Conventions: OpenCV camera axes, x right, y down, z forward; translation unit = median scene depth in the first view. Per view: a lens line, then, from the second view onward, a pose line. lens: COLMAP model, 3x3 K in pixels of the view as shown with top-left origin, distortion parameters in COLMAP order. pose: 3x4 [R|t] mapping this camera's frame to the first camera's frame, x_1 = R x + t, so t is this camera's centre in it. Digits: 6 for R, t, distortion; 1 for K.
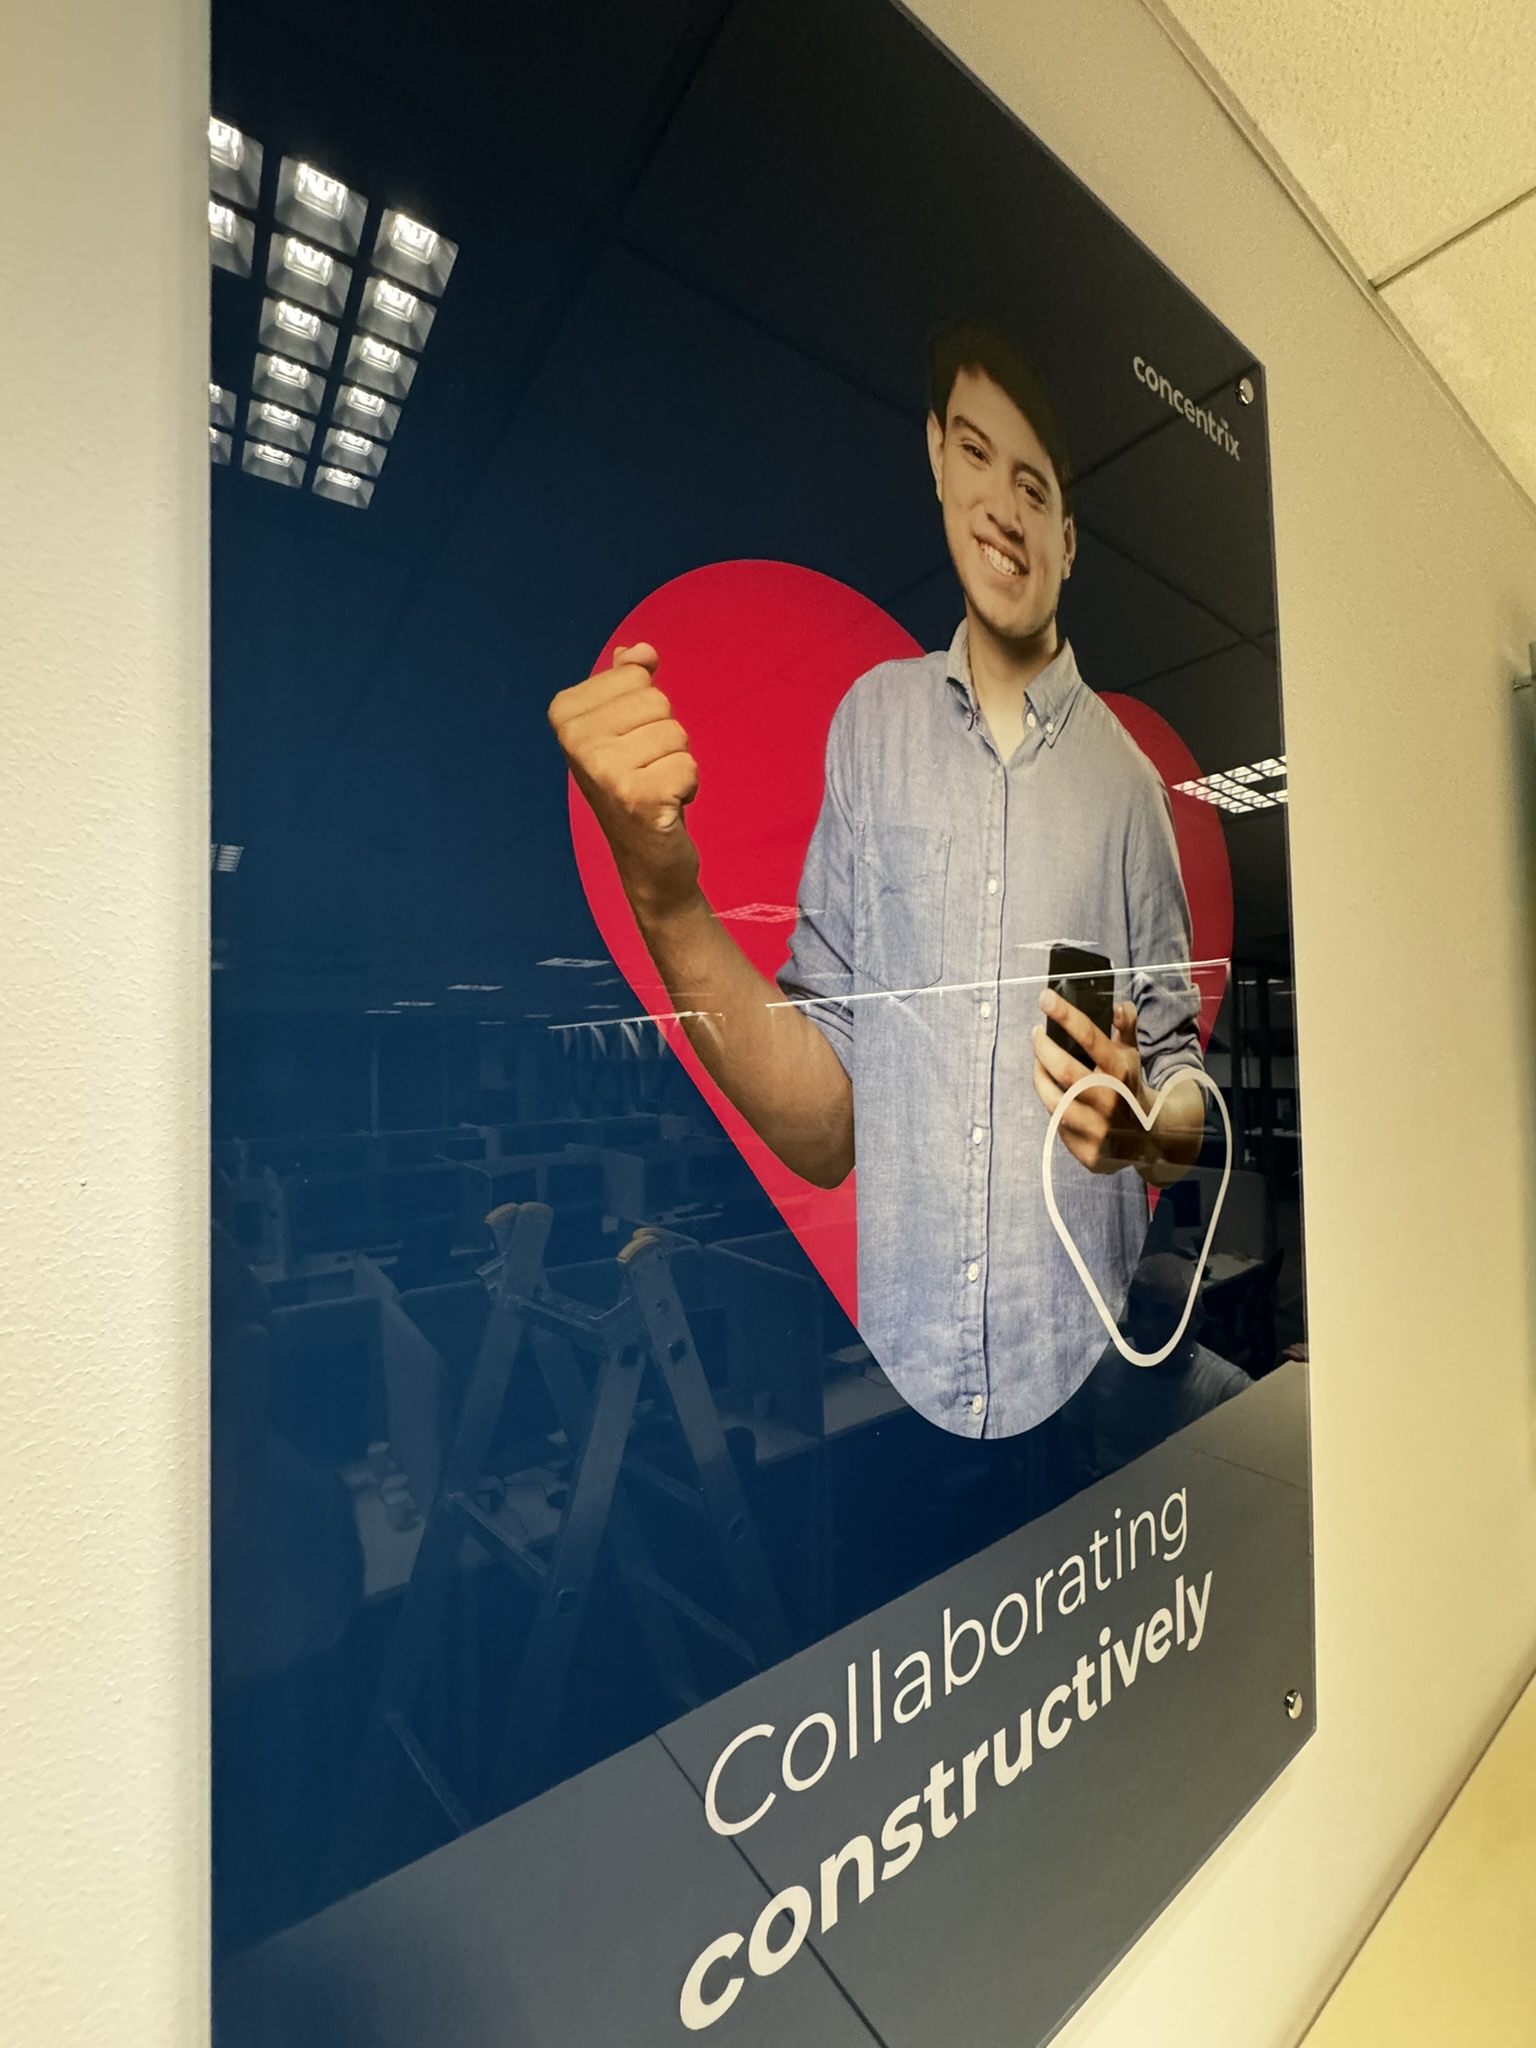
lens RADIAL K [[863.6, 0, 769.0], [0, 863.6, 1026.6], [0, 0, 1]] dist [-0.010167, 0.002829]
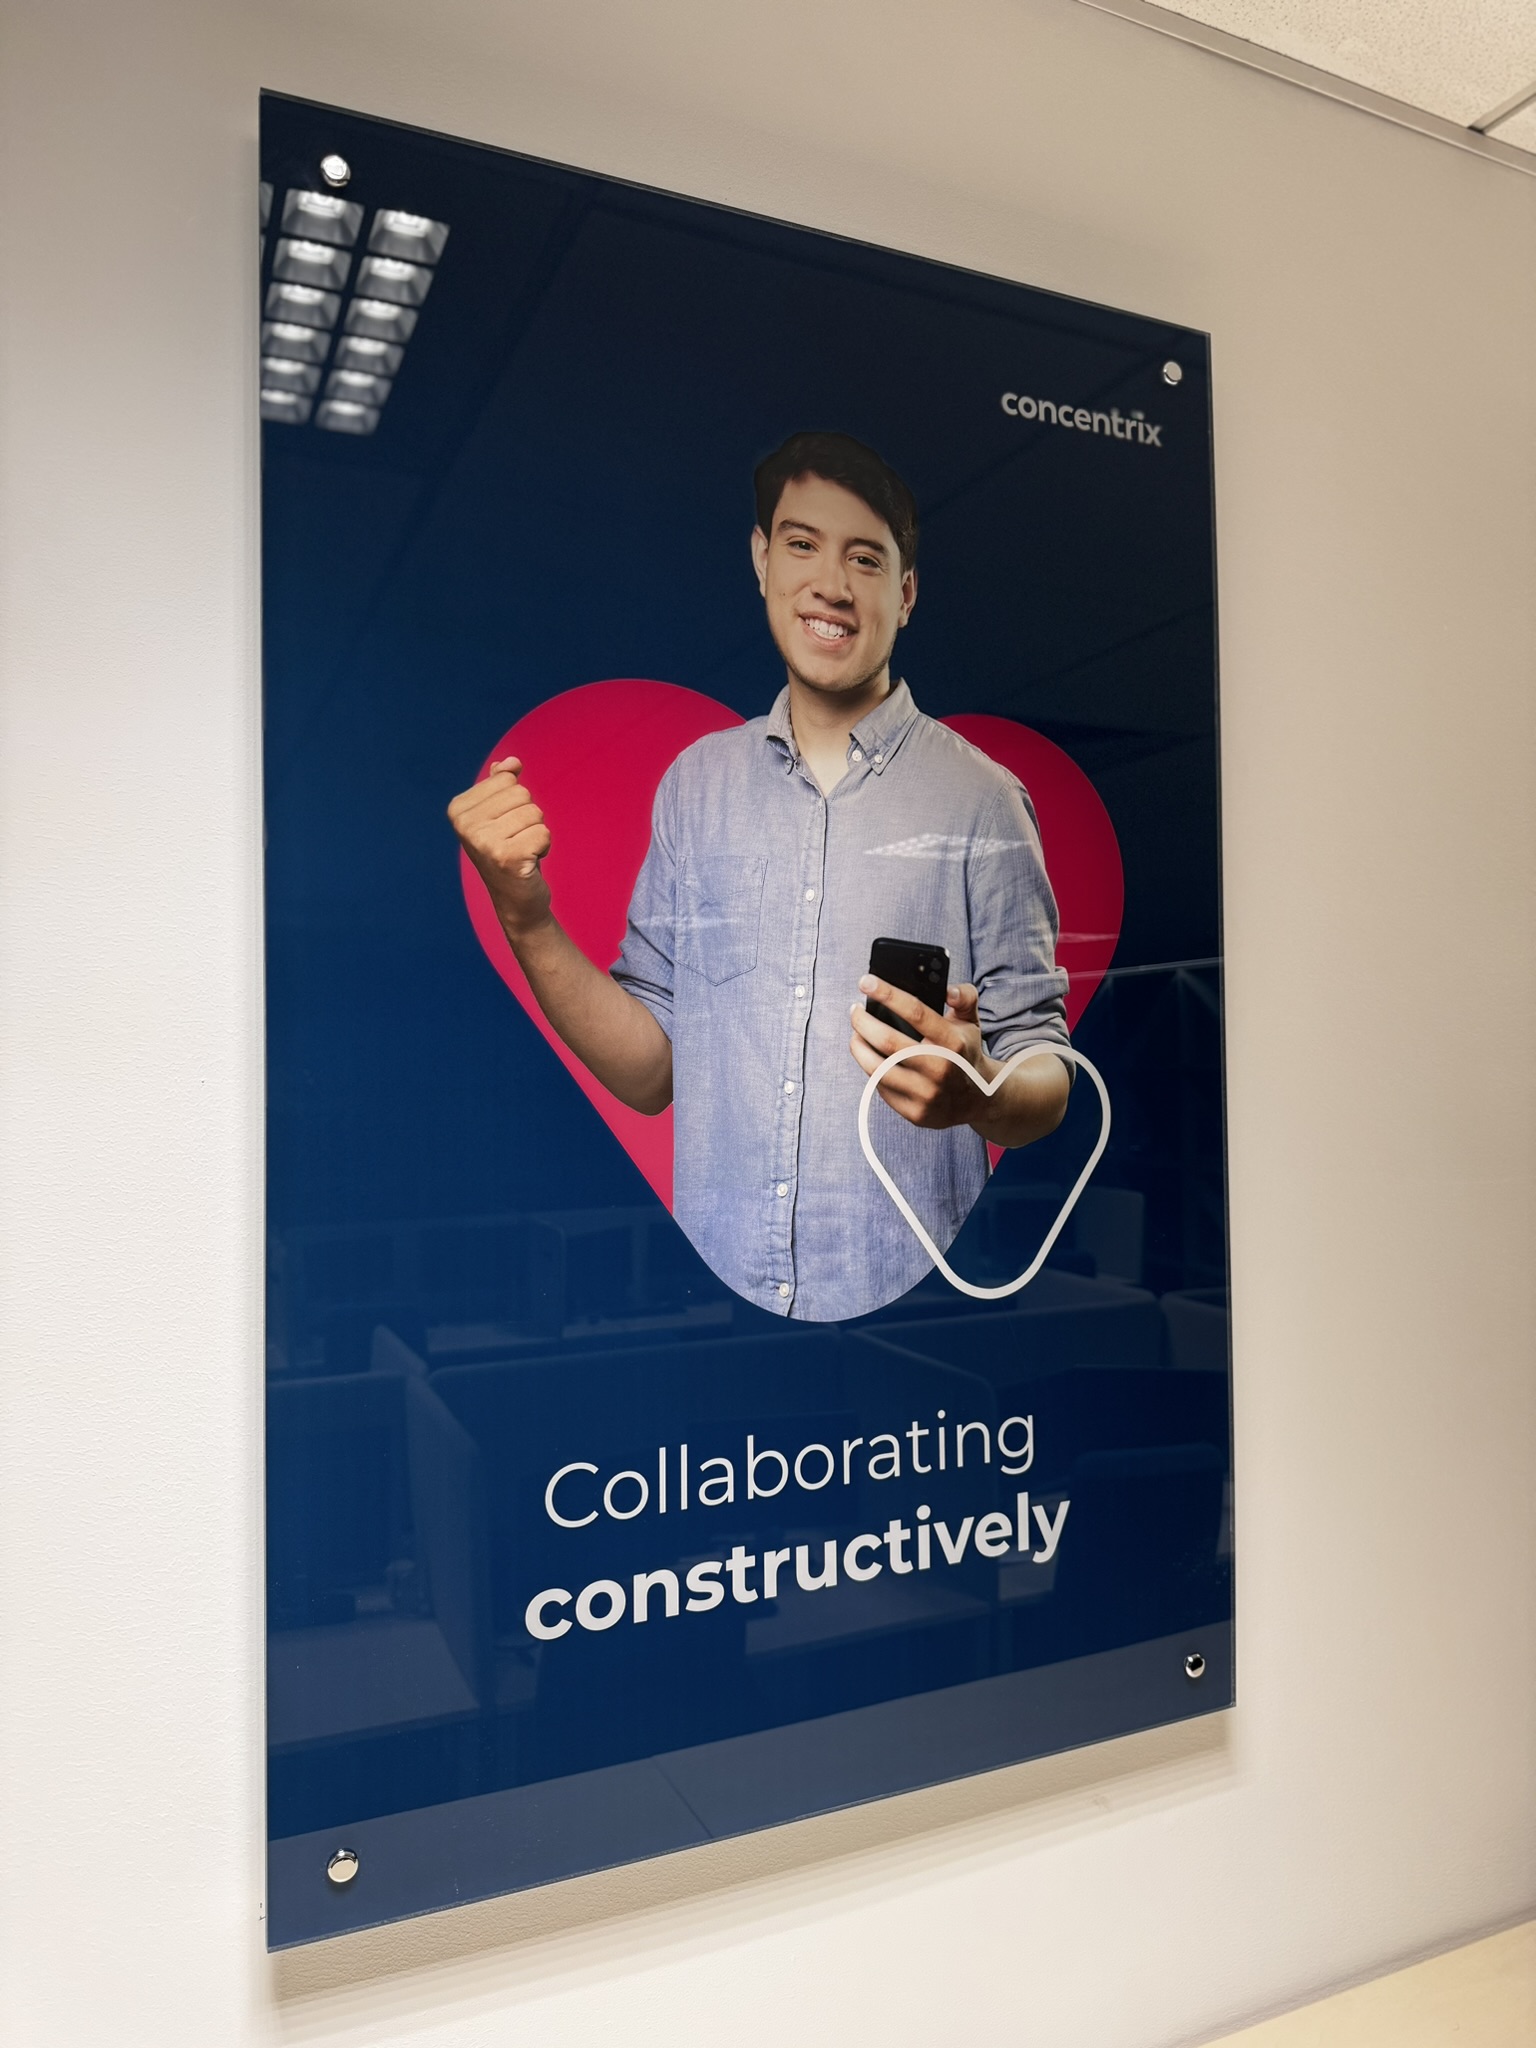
lens RADIAL K [[1460.2, 0, 765.5], [0, 1460.2, 1037.9], [0, 0, 1]] dist [0.089647, -0.092058]
pose [[0.980242, 0.005616, -0.197723, 0.592733], [-0.003214, 0.999917, 0.012469, 0.021827], [0.197776, -0.011587, 0.980179, -1.082878]]
